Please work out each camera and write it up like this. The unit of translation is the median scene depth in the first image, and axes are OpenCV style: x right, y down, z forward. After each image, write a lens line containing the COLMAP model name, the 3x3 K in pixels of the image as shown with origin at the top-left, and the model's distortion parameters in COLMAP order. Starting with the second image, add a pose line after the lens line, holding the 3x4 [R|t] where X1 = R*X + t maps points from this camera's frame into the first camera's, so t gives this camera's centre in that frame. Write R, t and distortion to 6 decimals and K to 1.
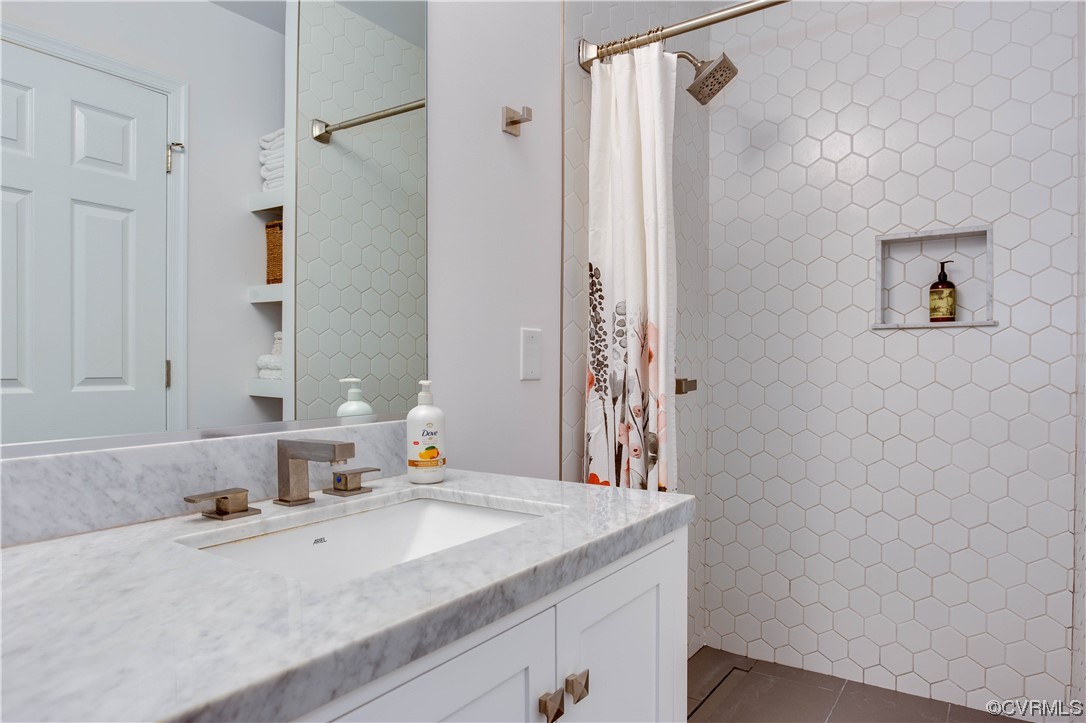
lens RADIAL K [[683.6, 0, 558.5], [0, 683.6, 359.8], [0, 0, 1]] dist [-0.028638, -0.000515]
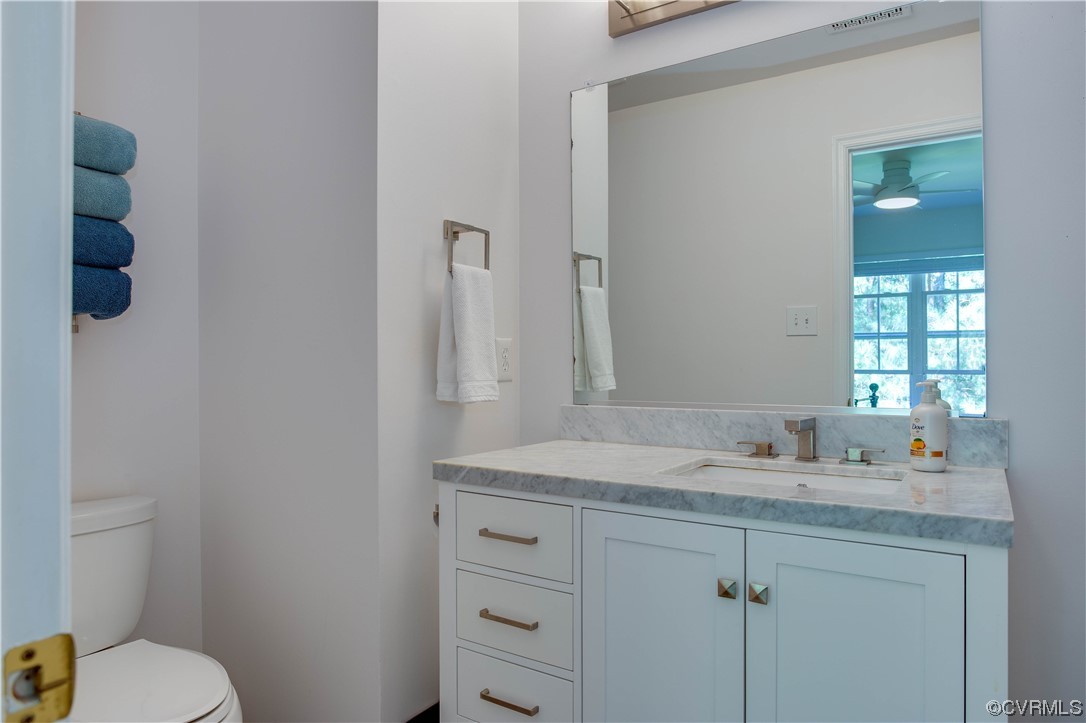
lens RADIAL K [[683.6, 0, 558.5], [0, 683.6, 359.8], [0, 0, 1]] dist [-0.028638, -0.000515]
pose [[0.005295, -0.012556, -0.999907, 1.464282], [-0.001002, 0.999921, -0.012562, 0.013551], [0.999985, 0.001068, 0.005282, 0.591220]]
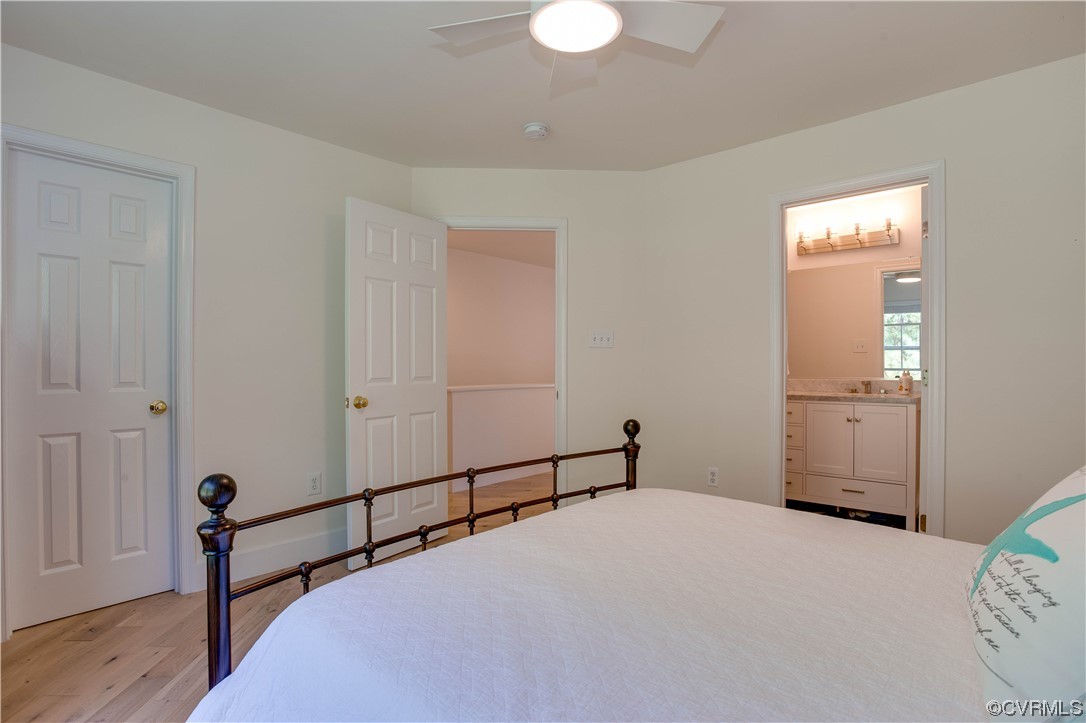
lens RADIAL K [[535.1, 0, 545.0], [0, 535.1, 364.0], [0, 0, 1]] dist [-0.064960, 0.023712]
pose [[-0.164765, -0.005629, -0.986317, 5.064692], [-0.004291, 0.999978, -0.004990, 0.028360], [0.986323, 0.003410, -0.164786, -0.946355]]
